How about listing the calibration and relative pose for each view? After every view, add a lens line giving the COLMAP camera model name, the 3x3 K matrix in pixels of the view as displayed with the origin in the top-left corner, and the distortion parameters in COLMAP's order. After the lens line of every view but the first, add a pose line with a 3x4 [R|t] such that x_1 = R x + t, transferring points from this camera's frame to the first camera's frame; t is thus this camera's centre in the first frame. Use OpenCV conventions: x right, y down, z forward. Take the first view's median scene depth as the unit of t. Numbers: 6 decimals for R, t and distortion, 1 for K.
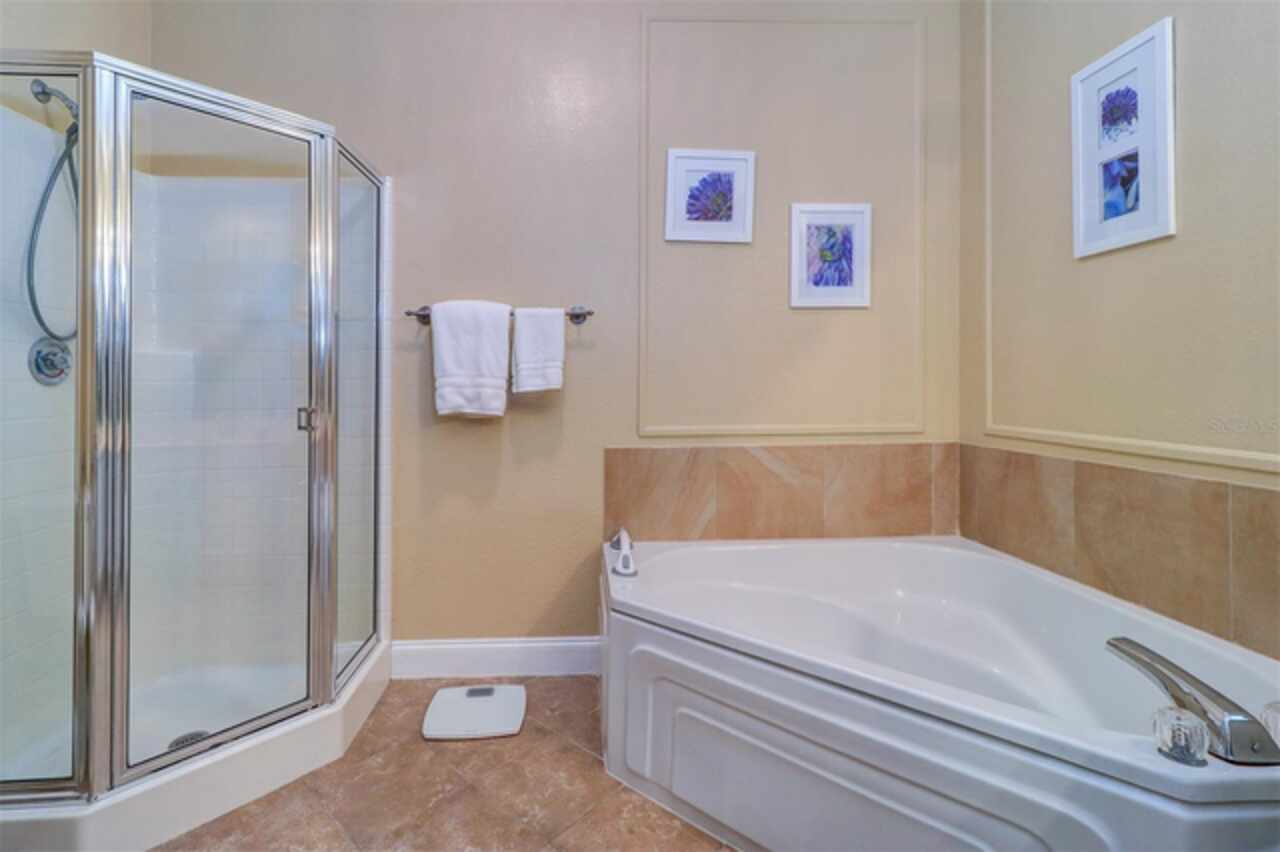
lens RADIAL K [[610.6, 0, 638.7], [0, 610.6, 383.5], [0, 0, 1]] dist [0.000907, -0.000019]
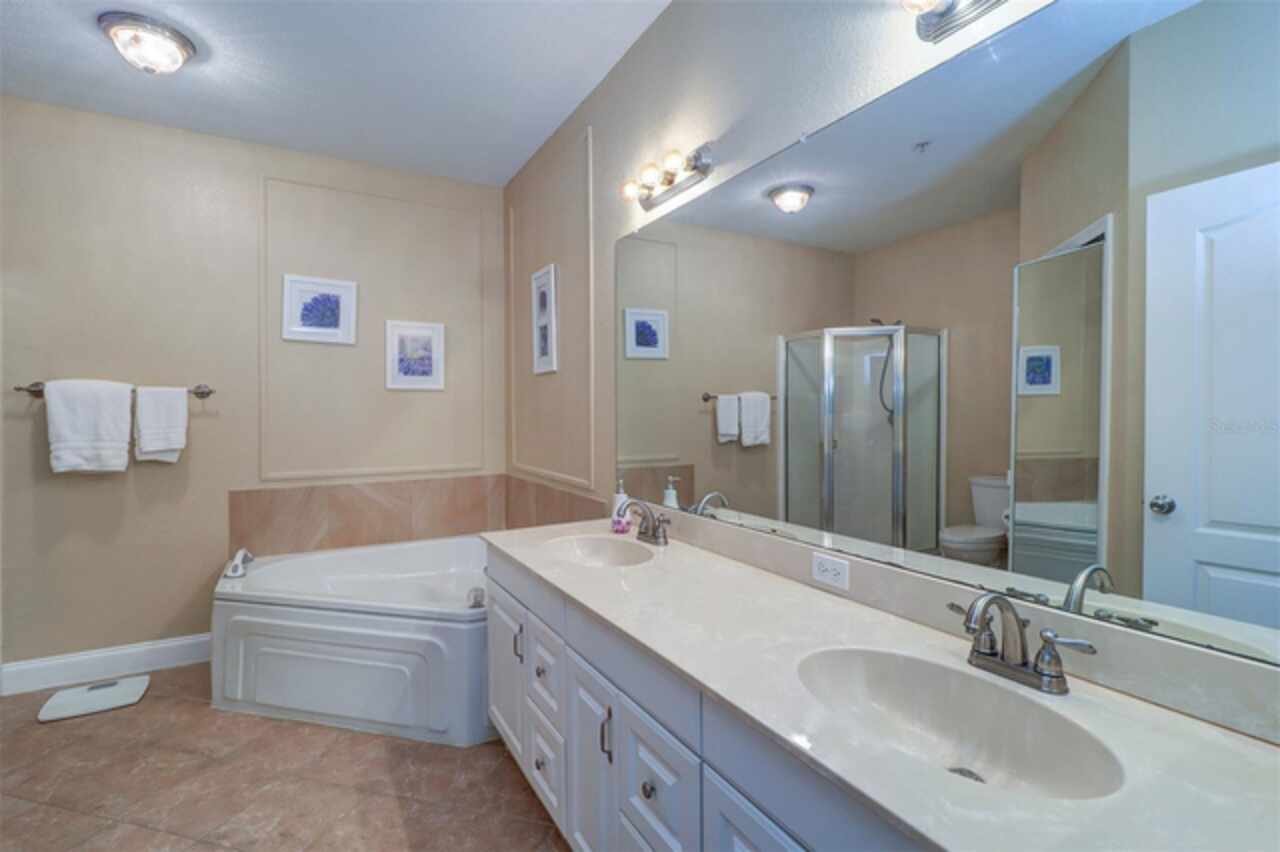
lens RADIAL K [[564.6, 0, 678.6], [0, 564.6, 424.4], [0, 0, 1]] dist [0.000162, 0.000324]
pose [[0.878490, -0.004407, 0.477740, 0.231828], [-0.004060, 0.999852, 0.016688, -0.068538], [-0.477743, -0.016600, 0.878343, -0.593727]]
